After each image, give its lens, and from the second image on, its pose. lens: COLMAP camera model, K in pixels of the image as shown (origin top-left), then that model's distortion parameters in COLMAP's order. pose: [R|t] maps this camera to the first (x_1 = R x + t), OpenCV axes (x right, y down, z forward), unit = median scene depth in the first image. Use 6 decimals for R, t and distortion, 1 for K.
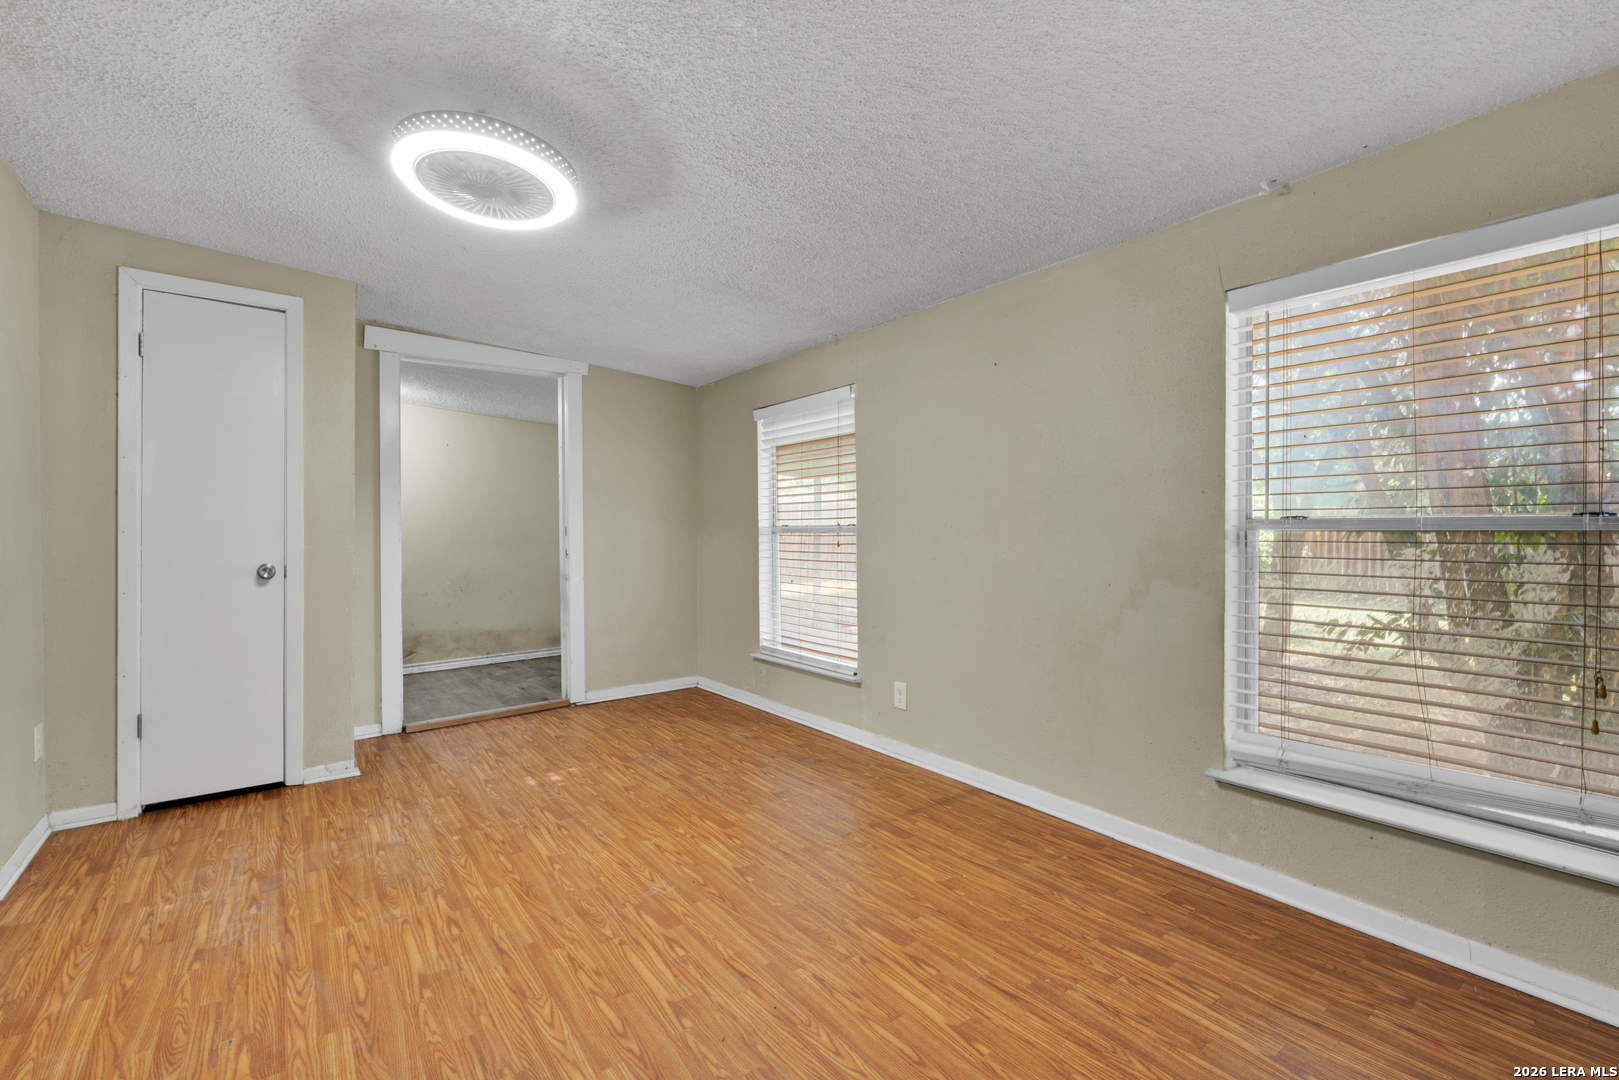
lens RADIAL K [[712.9, 0, 798.5], [0, 712.9, 534.9], [0, 0, 1]] dist [-0.009497, 0.001538]
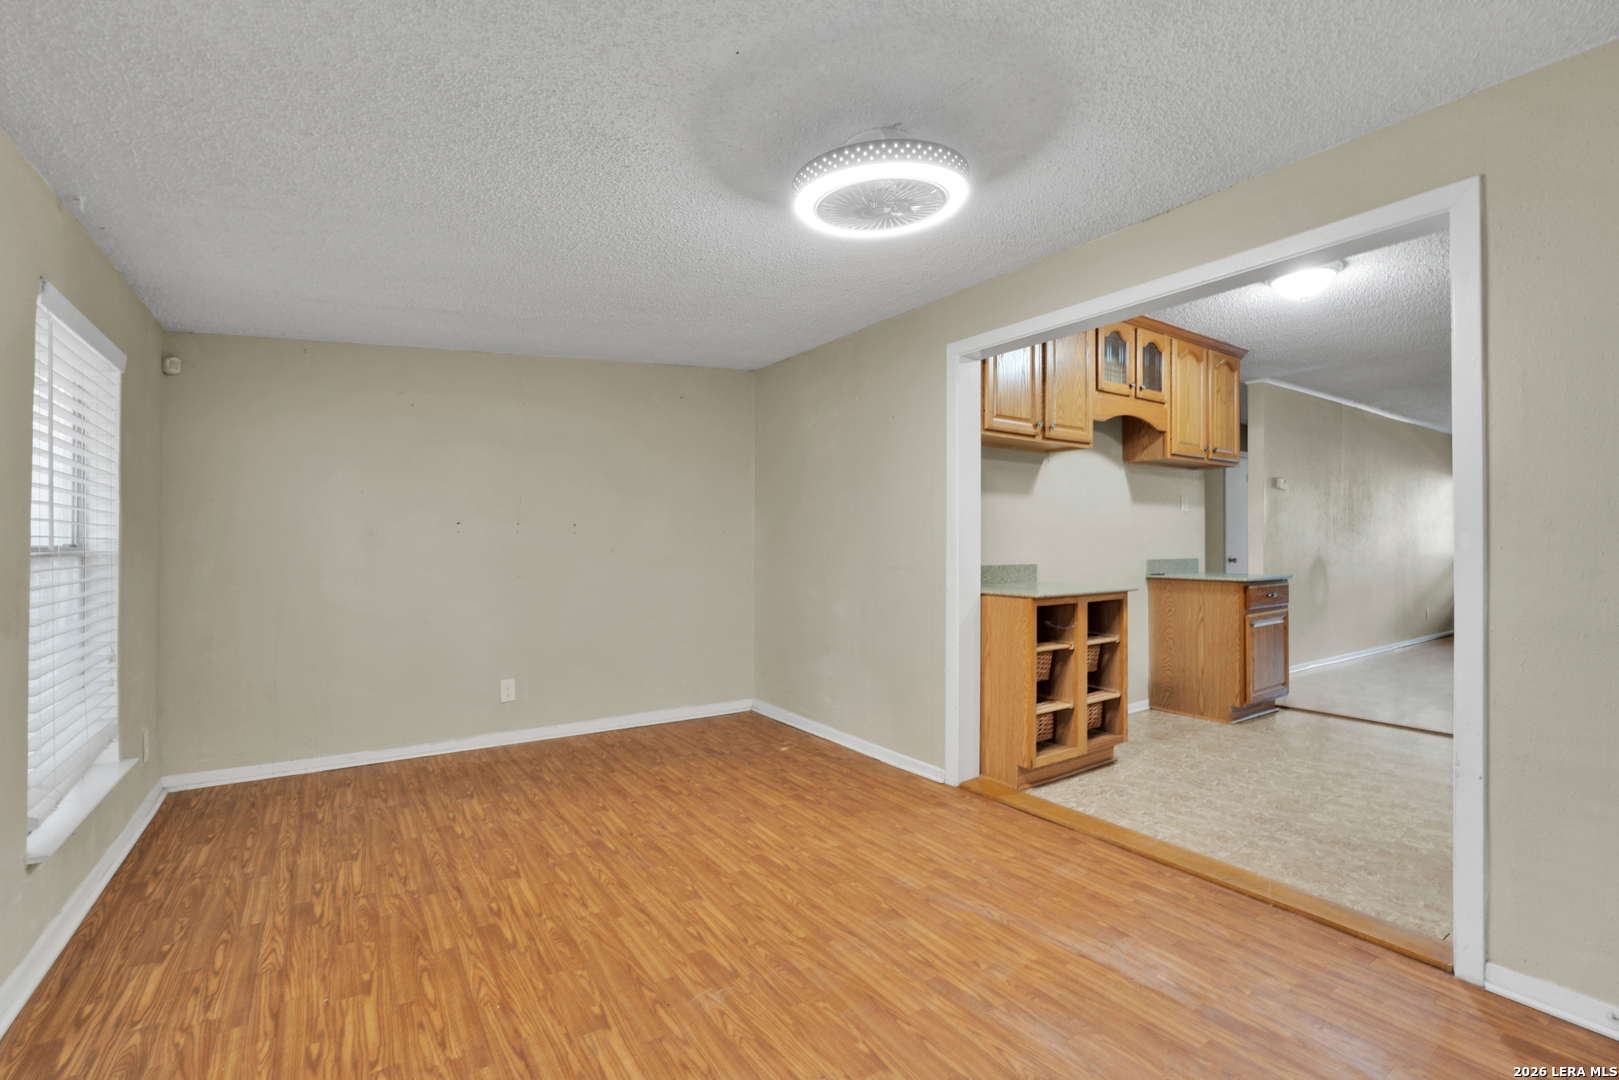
lens RADIAL K [[712.9, 0, 812.8], [0, 712.9, 537.6], [0, 0, 1]] dist [-0.009497, 0.001538]
pose [[-0.999481, 0.005656, 0.031728, -0.360515], [0.005624, 0.999984, -0.001090, -0.027952], [-0.031734, -0.000911, -0.999496, 1.920758]]
